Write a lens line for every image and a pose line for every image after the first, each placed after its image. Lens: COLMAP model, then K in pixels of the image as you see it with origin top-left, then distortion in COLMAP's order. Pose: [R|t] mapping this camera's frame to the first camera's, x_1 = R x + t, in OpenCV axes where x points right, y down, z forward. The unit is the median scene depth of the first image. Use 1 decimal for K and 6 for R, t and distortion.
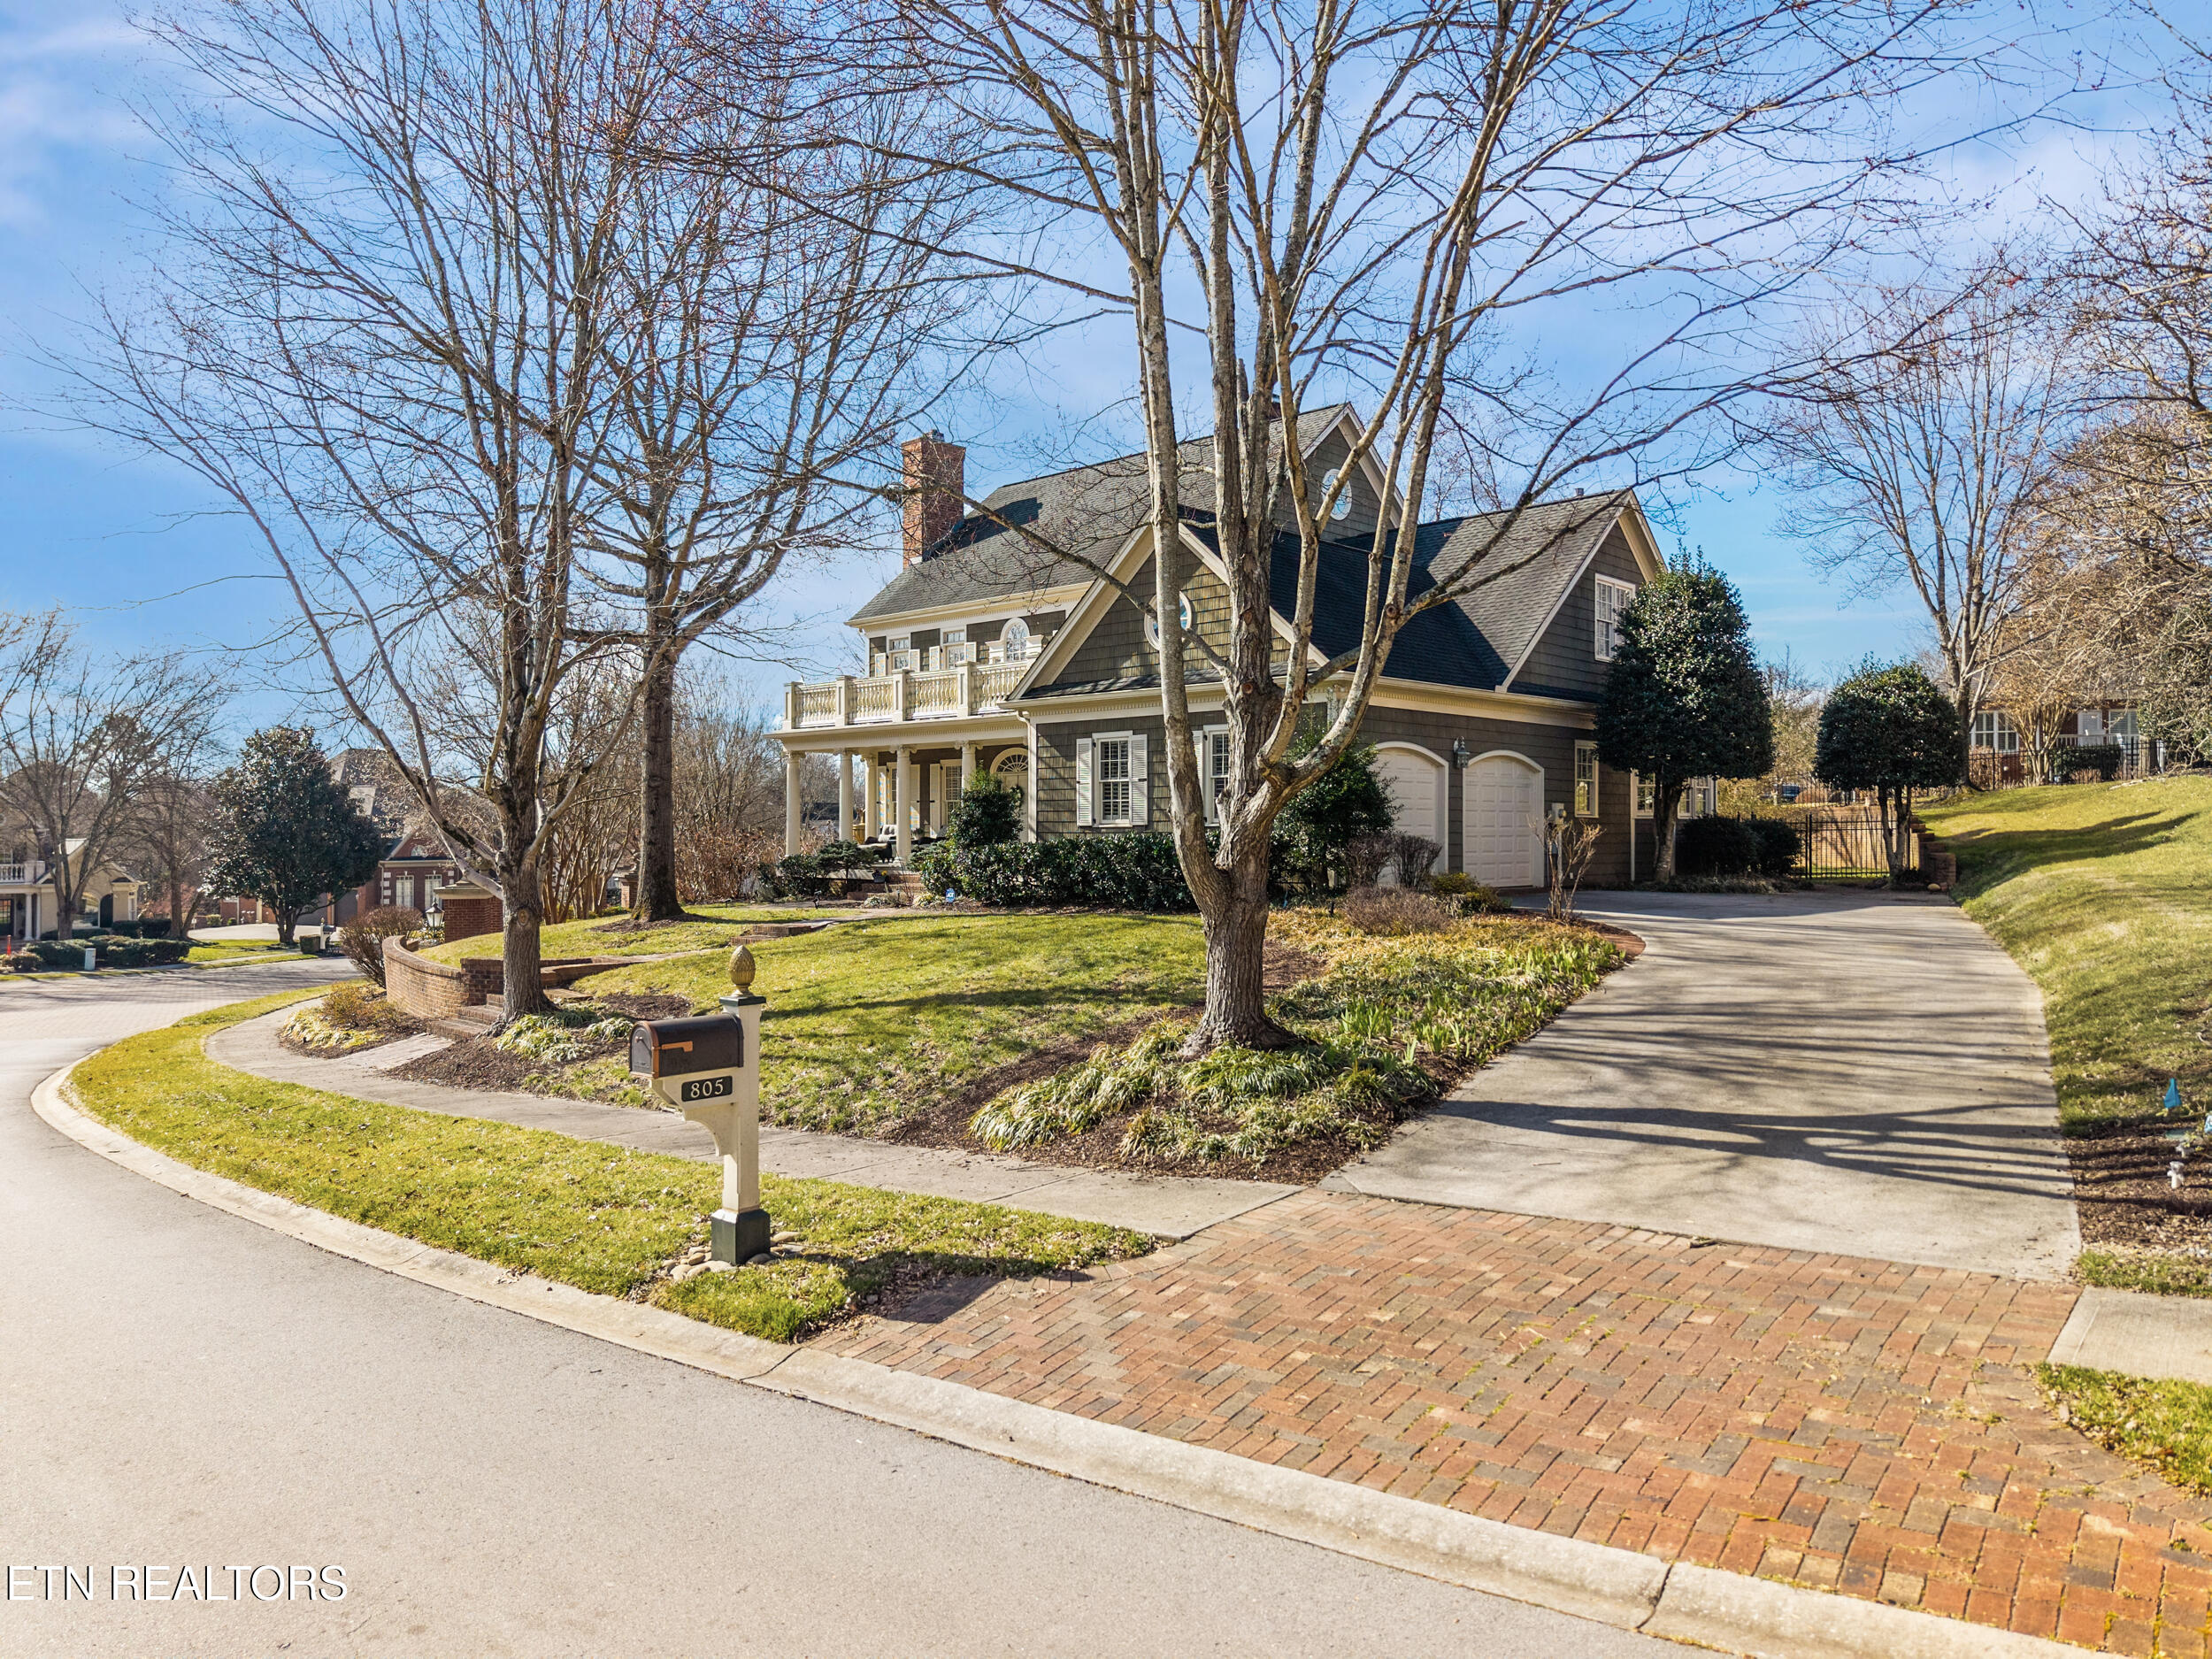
lens RADIAL K [[1477.8, 0, 1099.0], [0, 1477.8, 820.9], [0, 0, 1]] dist [0.060749, -0.073020]
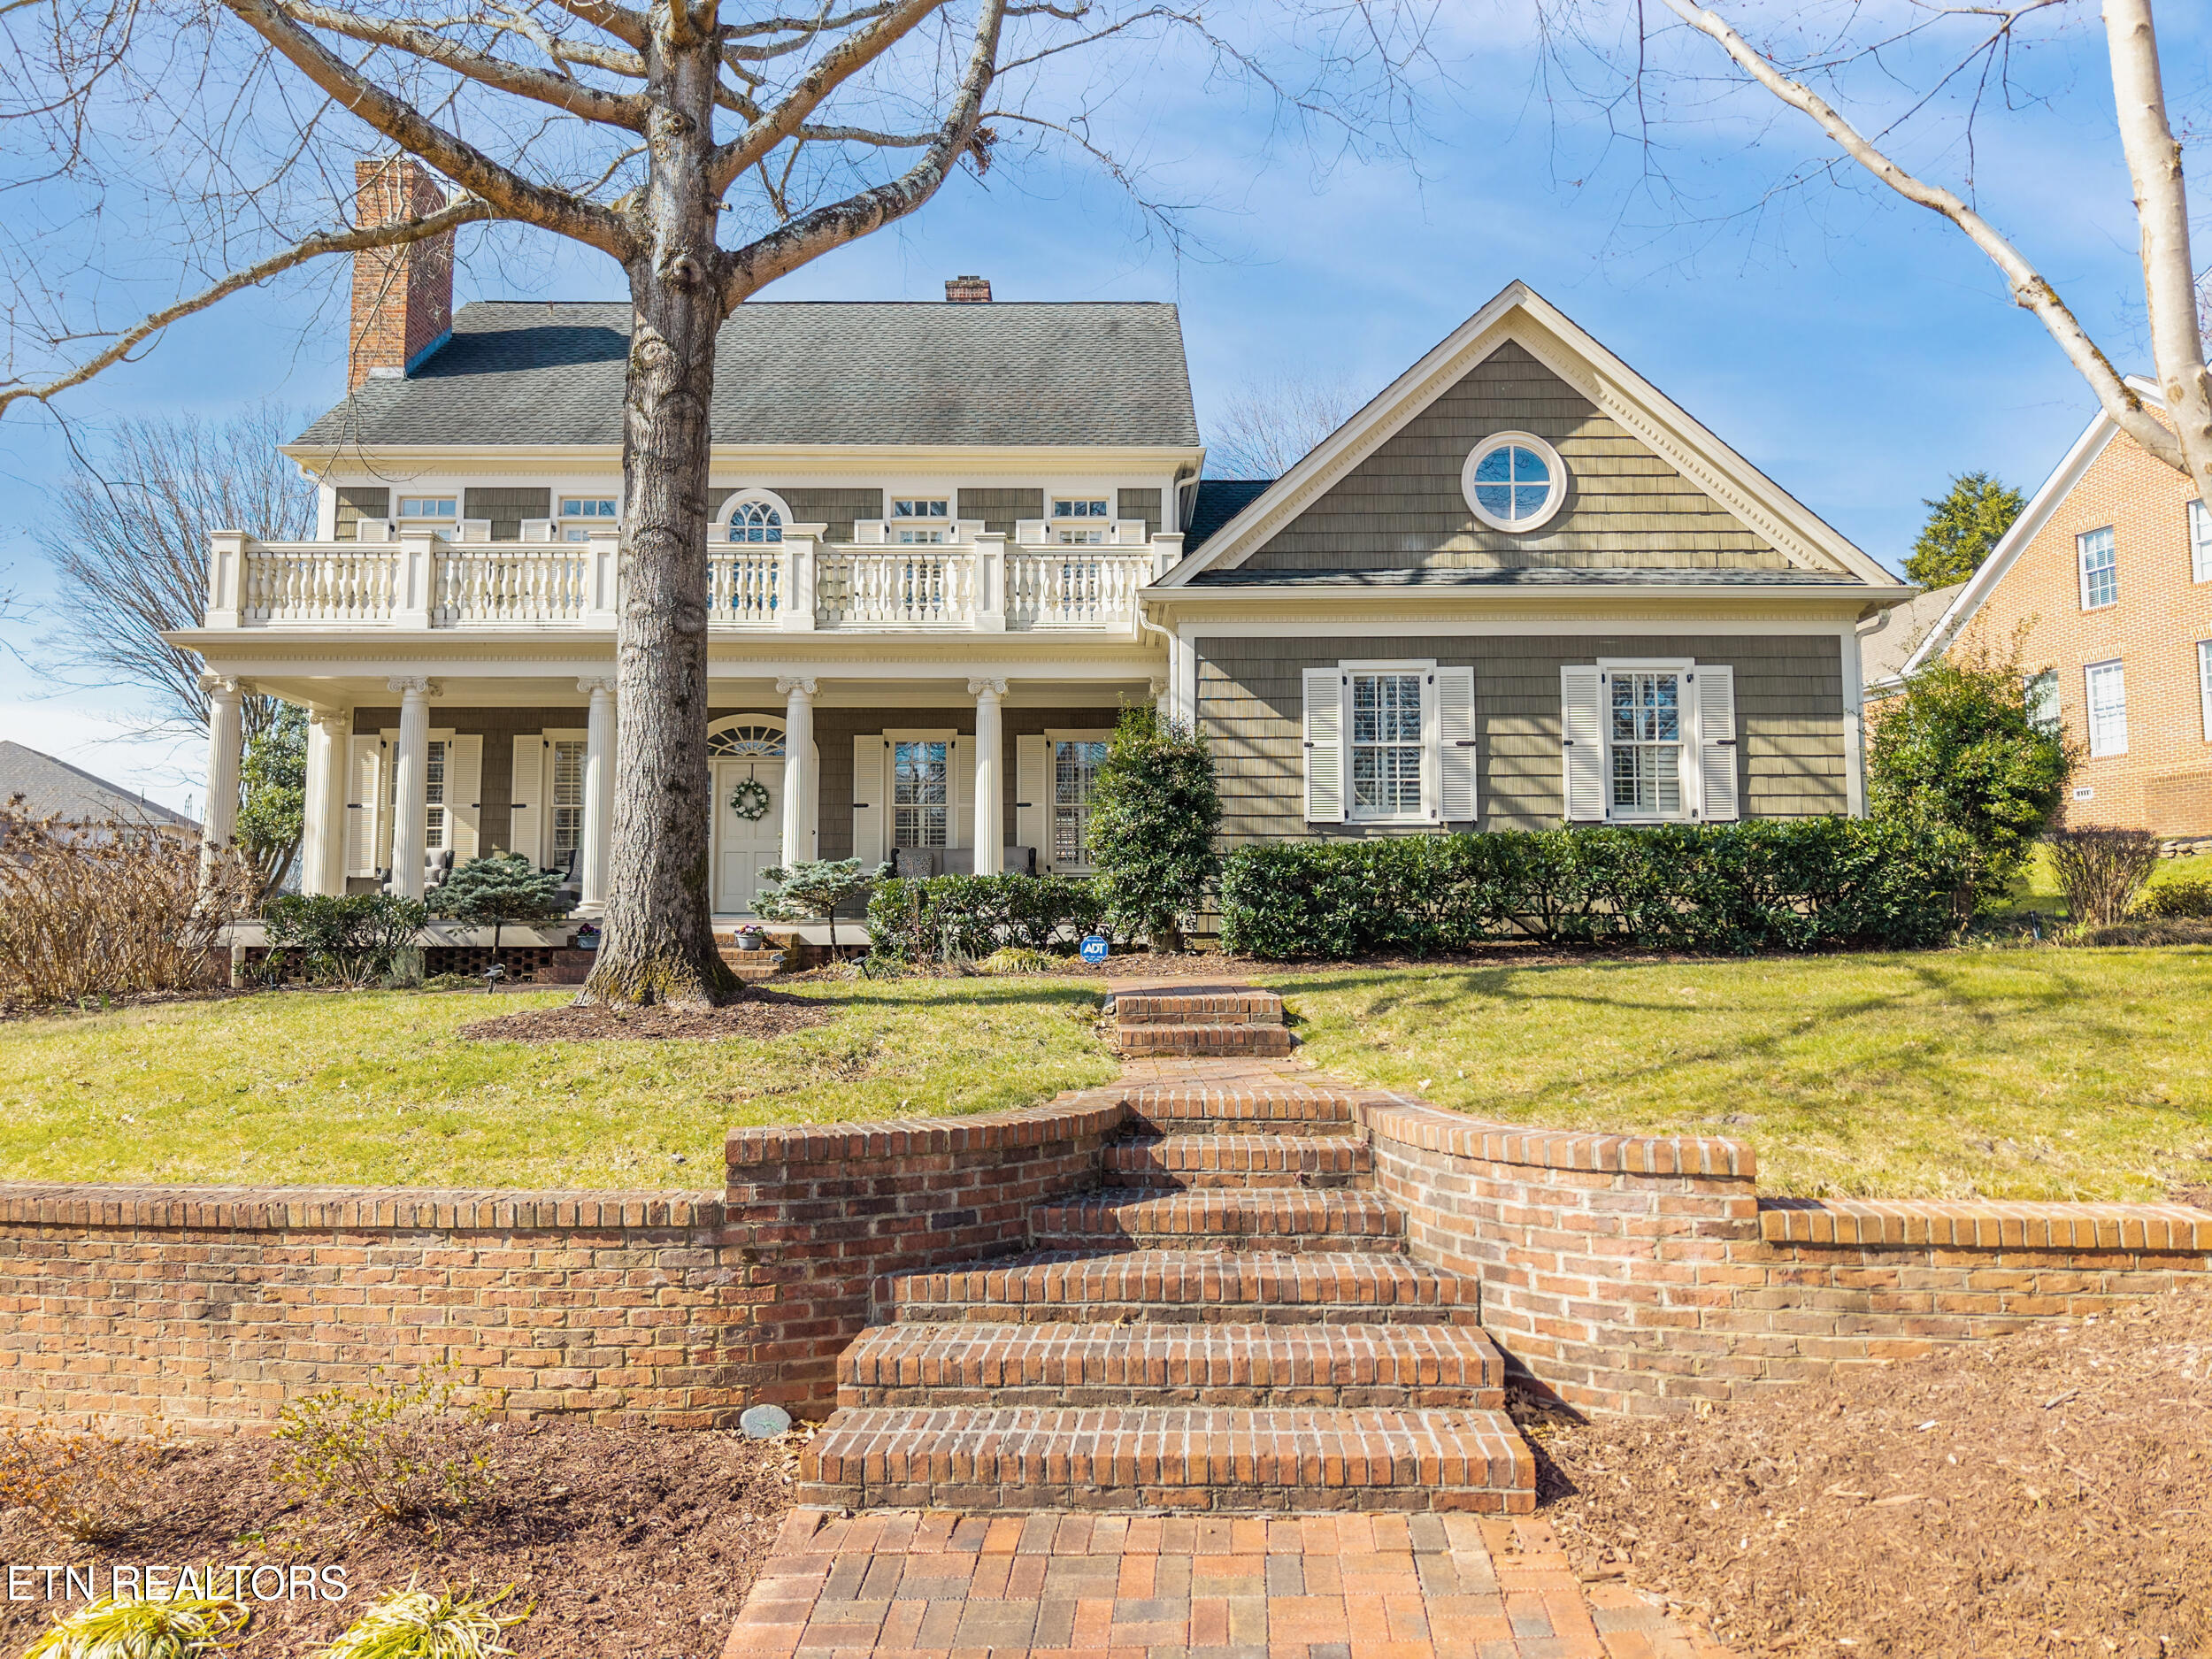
lens RADIAL K [[1477.8, 0, 1099.0], [0, 1477.8, 820.9], [0, 0, 1]] dist [0.060749, -0.073020]
pose [[0.720019, 0.063415, 0.691051, -0.368223], [-0.004079, 0.996185, -0.087166, 0.041653], [-0.693943, 0.059942, 0.717531, 0.528949]]
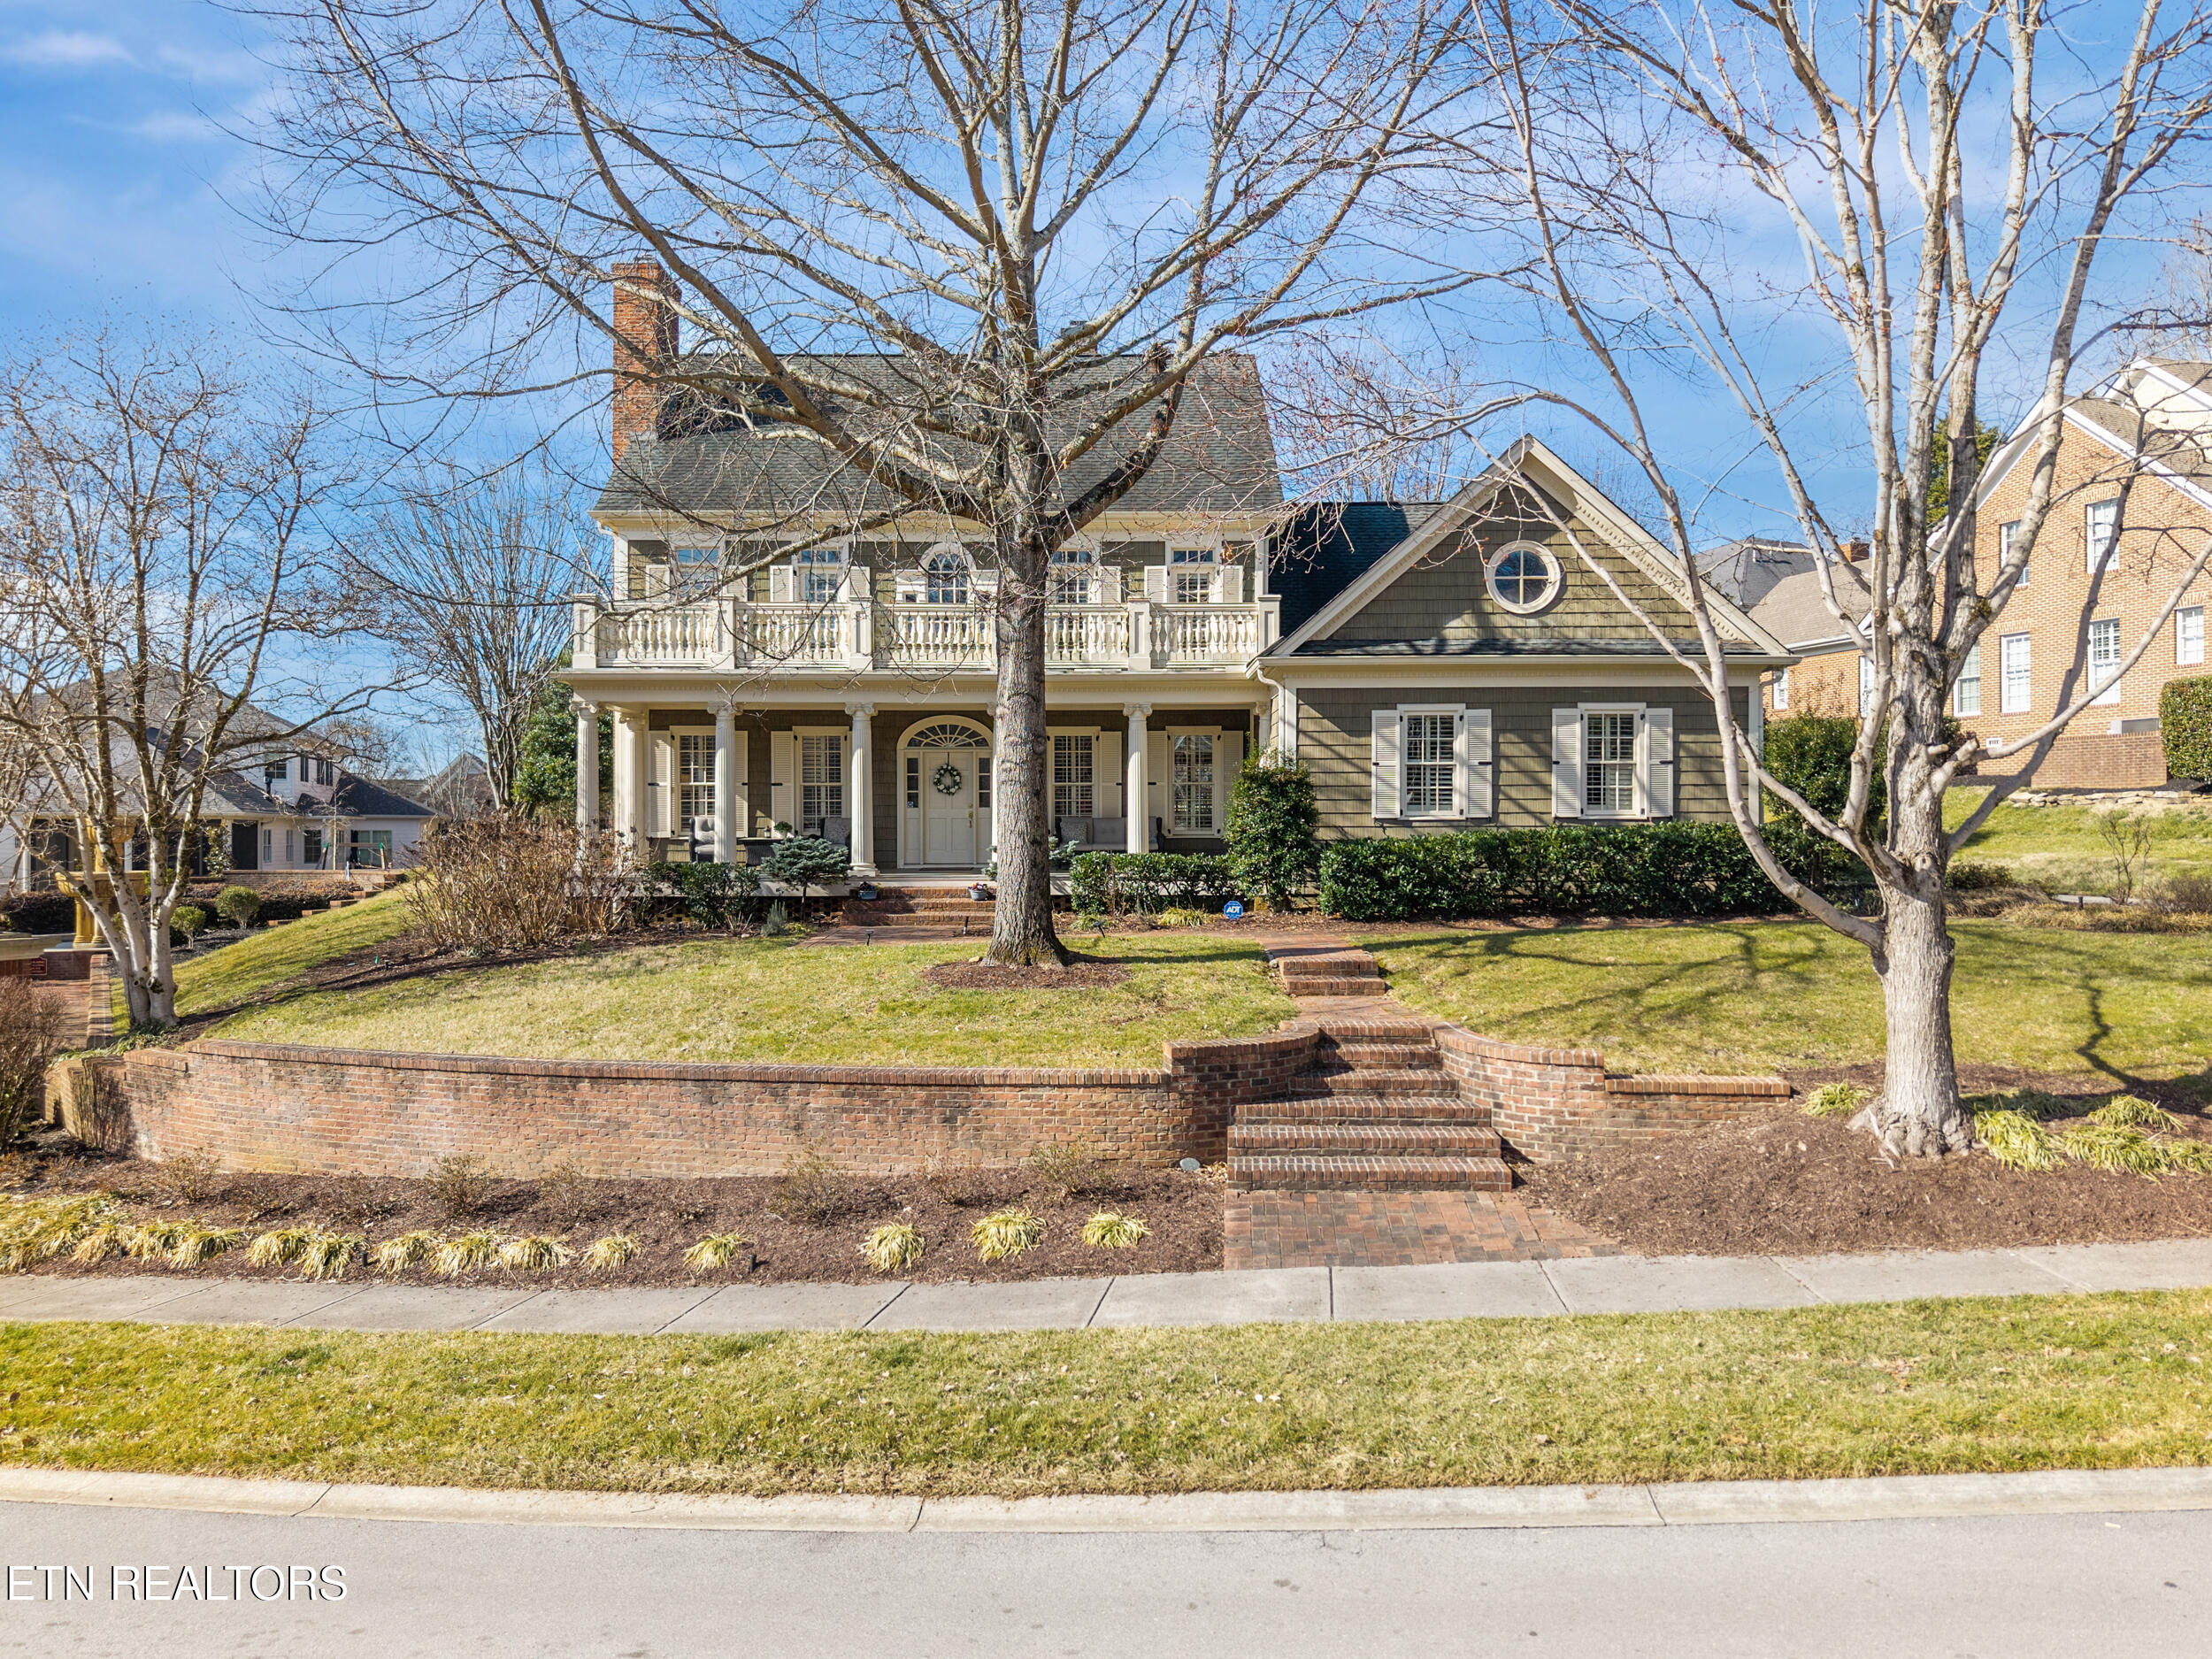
lens RADIAL K [[1490.6, 0, 1113.0], [0, 1490.6, 802.6], [0, 0, 1]] dist [0.130709, -0.214892]
pose [[0.716897, 0.015031, 0.697017, -0.553158], [-0.004655, 0.999848, -0.016773, 0.007555], [-0.697163, 0.008780, 0.716858, 0.415536]]
